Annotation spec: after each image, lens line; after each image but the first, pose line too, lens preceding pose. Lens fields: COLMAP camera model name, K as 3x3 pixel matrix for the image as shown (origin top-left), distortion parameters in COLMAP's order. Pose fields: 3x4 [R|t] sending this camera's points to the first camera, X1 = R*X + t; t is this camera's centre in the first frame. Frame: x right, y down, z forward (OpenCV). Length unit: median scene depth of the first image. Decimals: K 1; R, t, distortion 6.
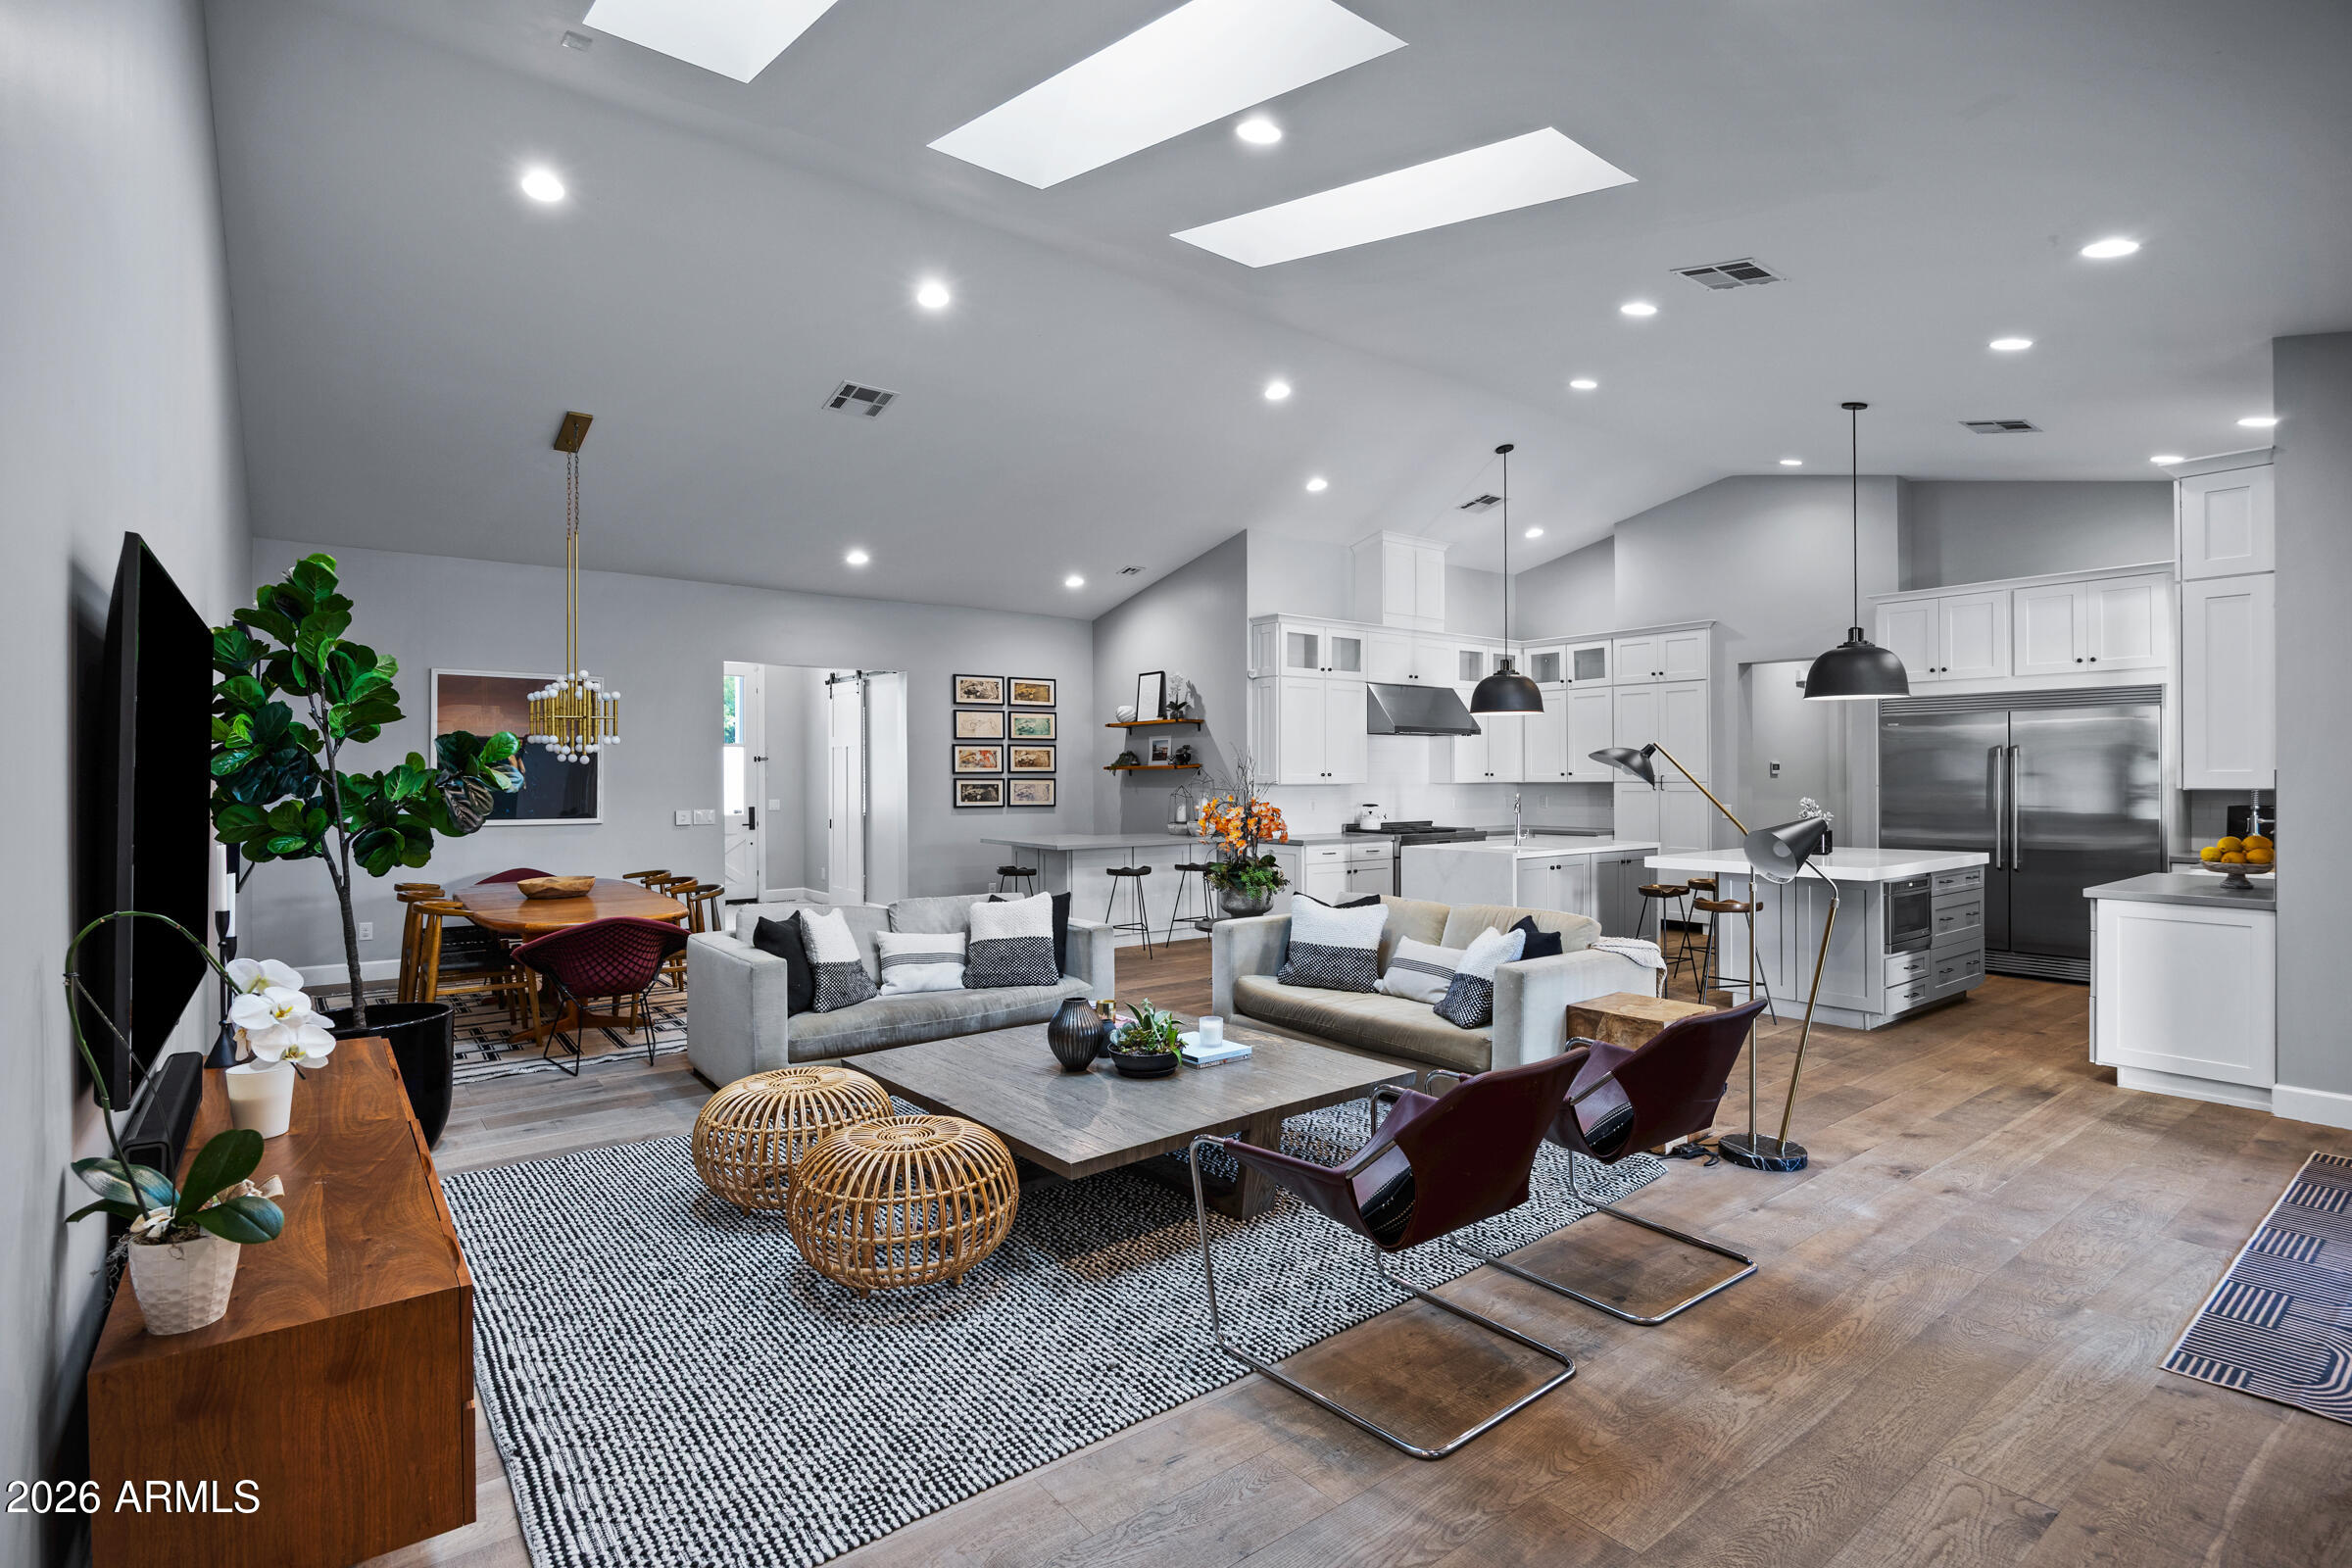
lens RADIAL K [[1129.9, 0, 1175.0], [0, 1129.9, 776.2], [0, 0, 1]] dist [-0.002740, -0.000447]
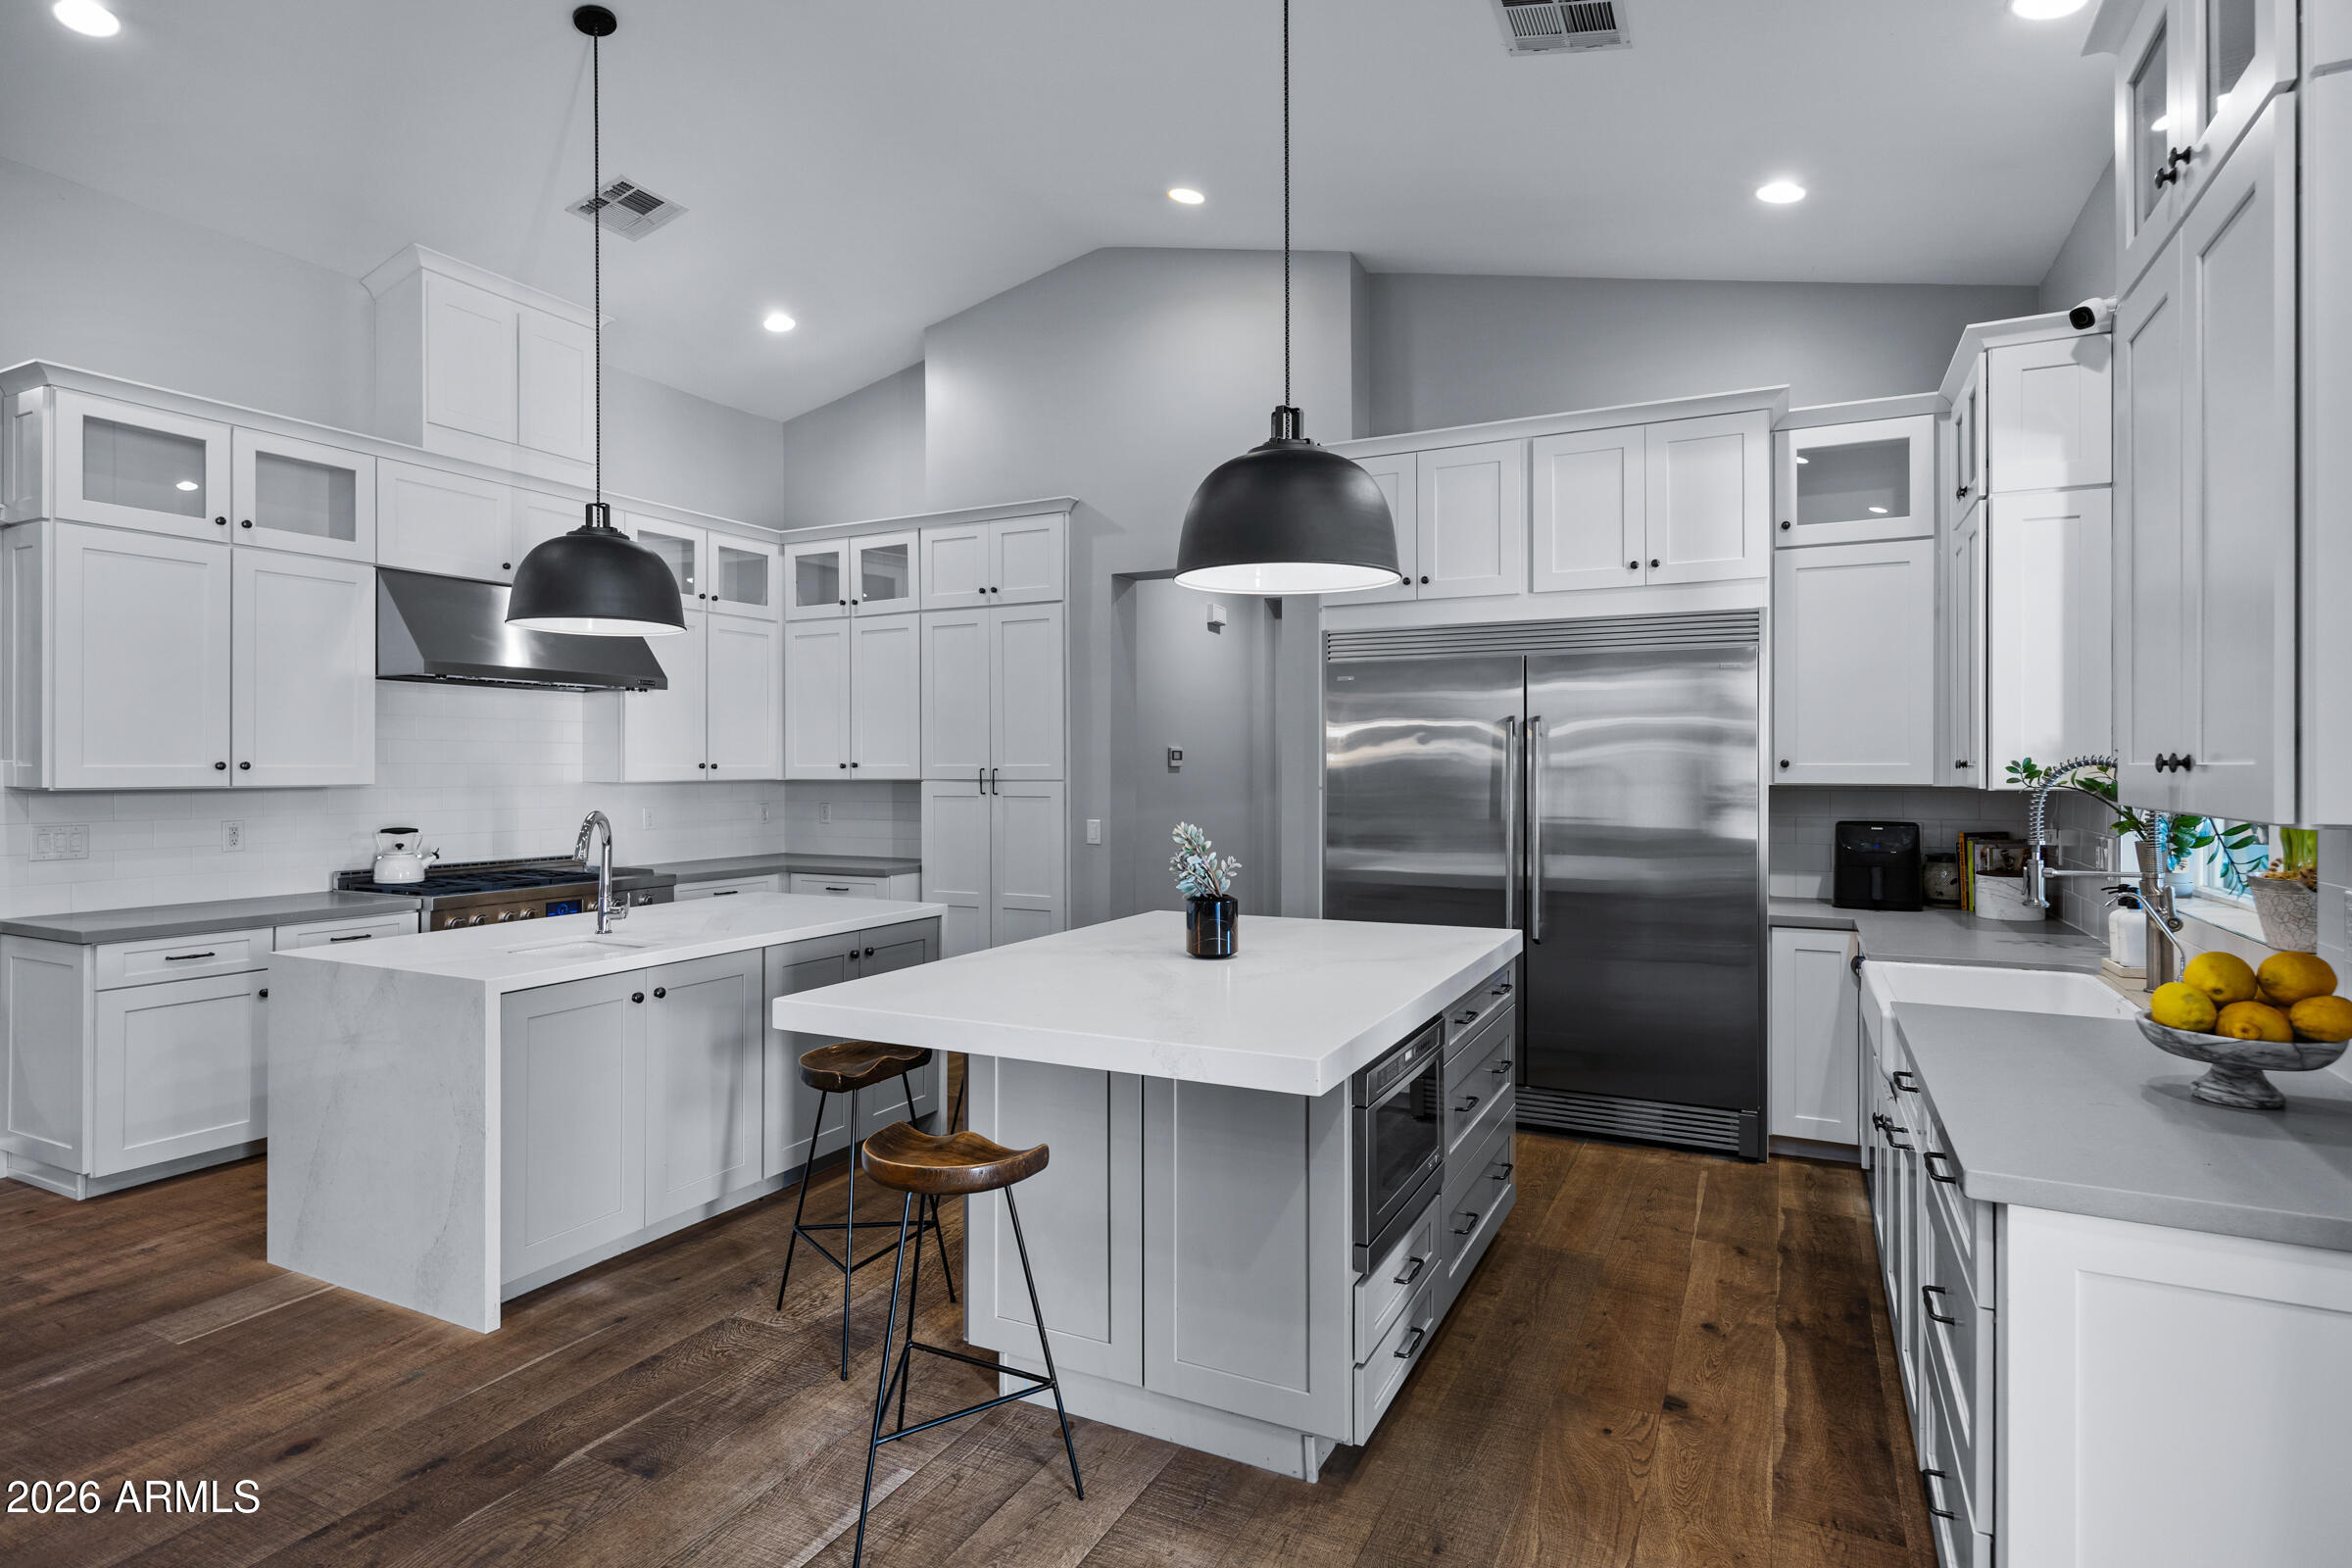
lens RADIAL K [[1242.8, 0, 1172.6], [0, 1242.8, 774.8], [0, 0, 1]] dist [0.001127, -0.000024]
pose [[0.900479, -0.000535, 0.434898, 0.246519], [-0.002261, 0.999980, 0.005914, -0.001432], [-0.434893, -0.006309, 0.900460, 0.407958]]
